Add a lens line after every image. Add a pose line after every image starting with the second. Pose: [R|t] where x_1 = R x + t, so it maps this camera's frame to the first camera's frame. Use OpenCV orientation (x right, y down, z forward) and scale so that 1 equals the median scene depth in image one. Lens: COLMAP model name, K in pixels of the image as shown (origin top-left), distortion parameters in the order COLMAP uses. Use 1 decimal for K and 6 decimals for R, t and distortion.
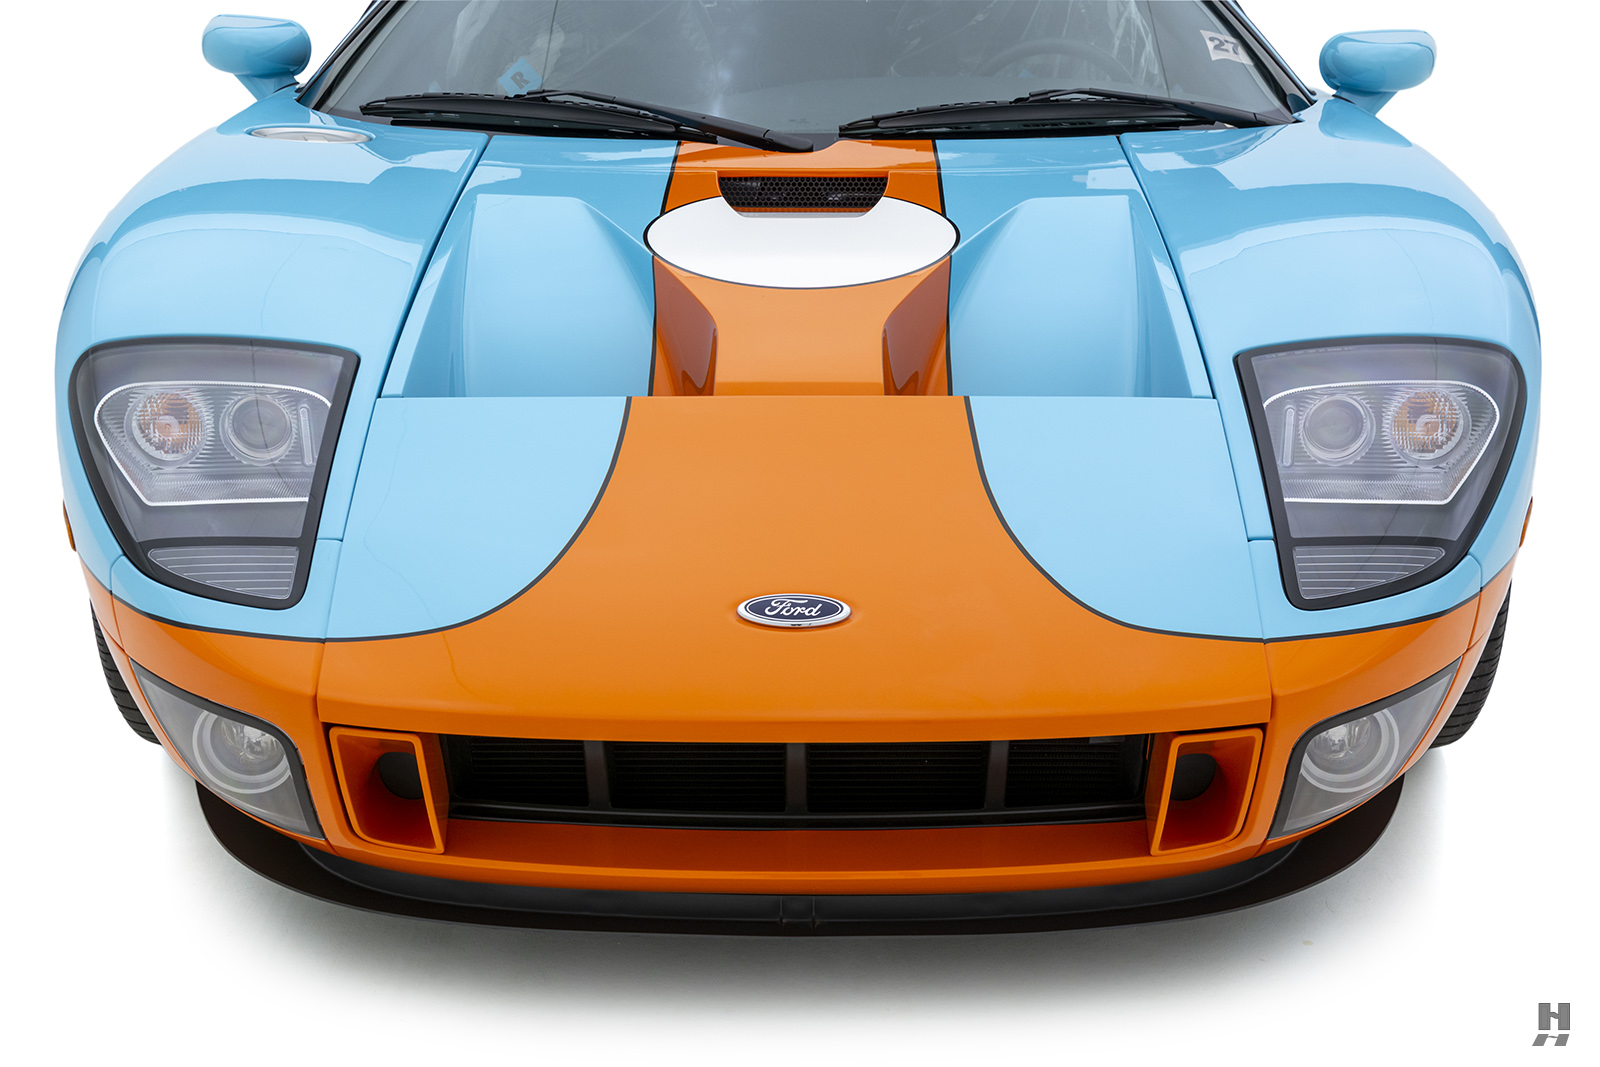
lens RADIAL K [[2428.6, 0, 815.3], [0, 2428.6, 539.8], [0, 0, 1]] dist [0.015731, 0.000000]
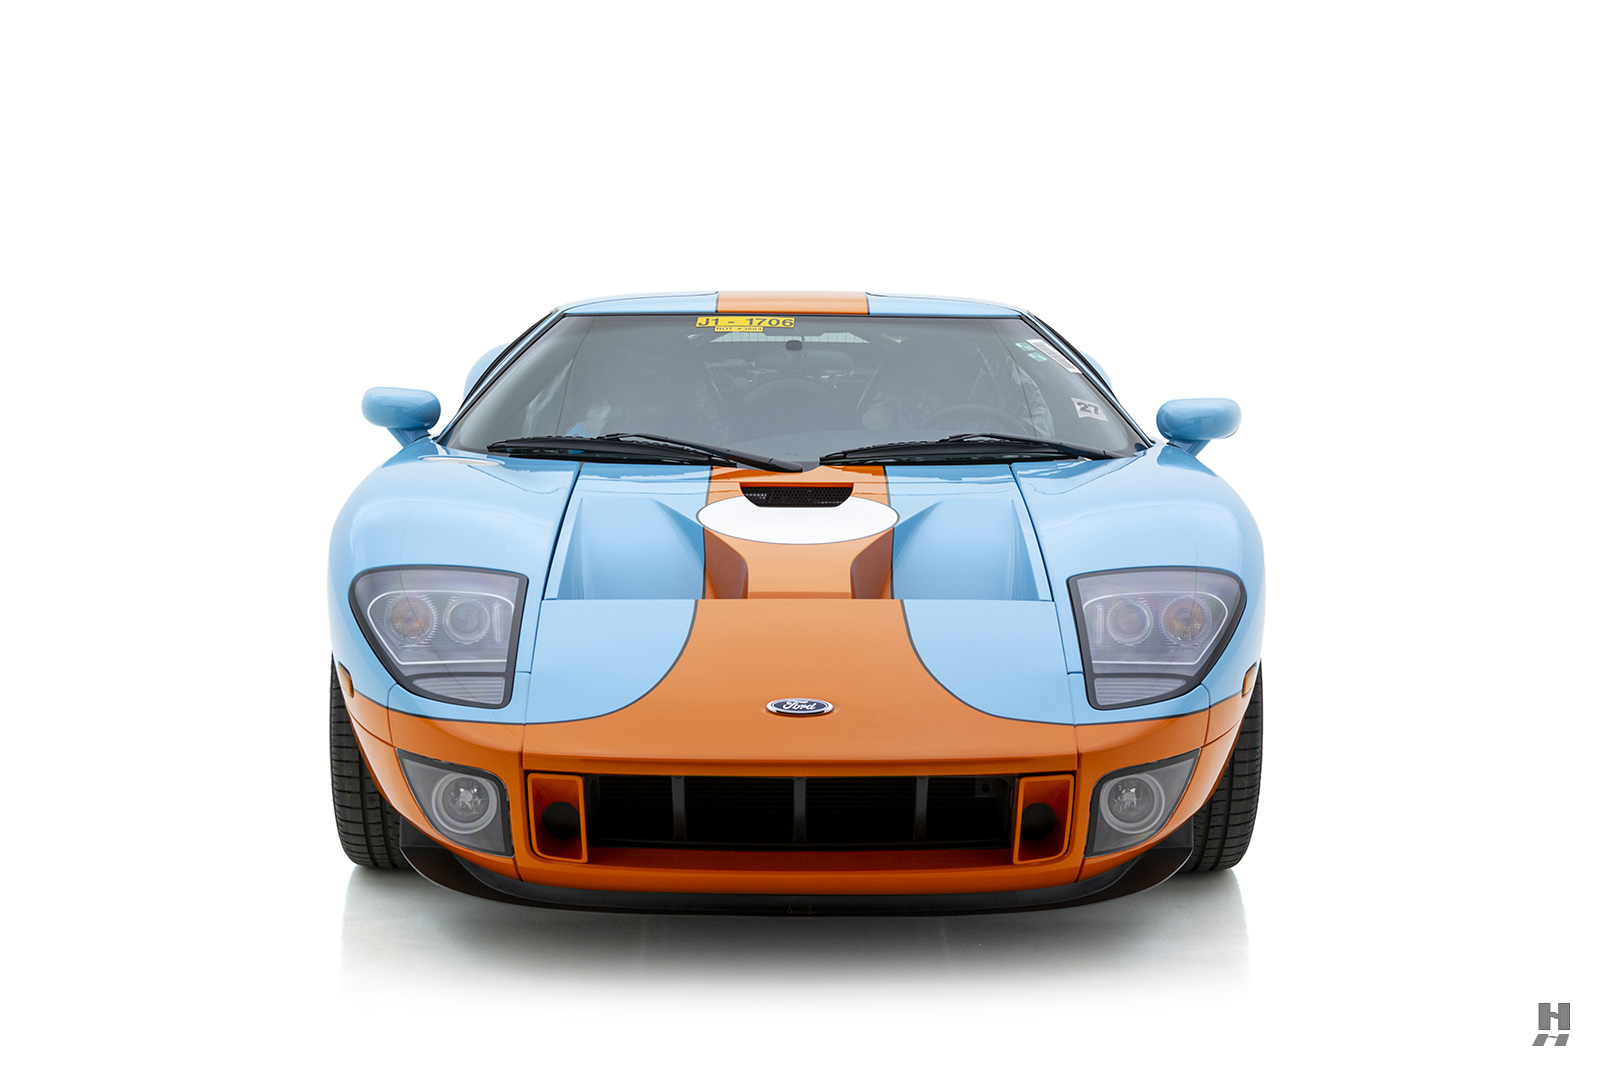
lens RADIAL K [[2582.4, 0, 792.3], [0, 2582.4, 532.4], [0, 0, 1]] dist [0.026664, 0.000000]
pose [[0.999973, 0.002675, 0.006823, -0.023258], [-0.001451, 0.984842, -0.173449, 0.194540], [-0.007184, 0.173435, 0.984819, -0.708656]]
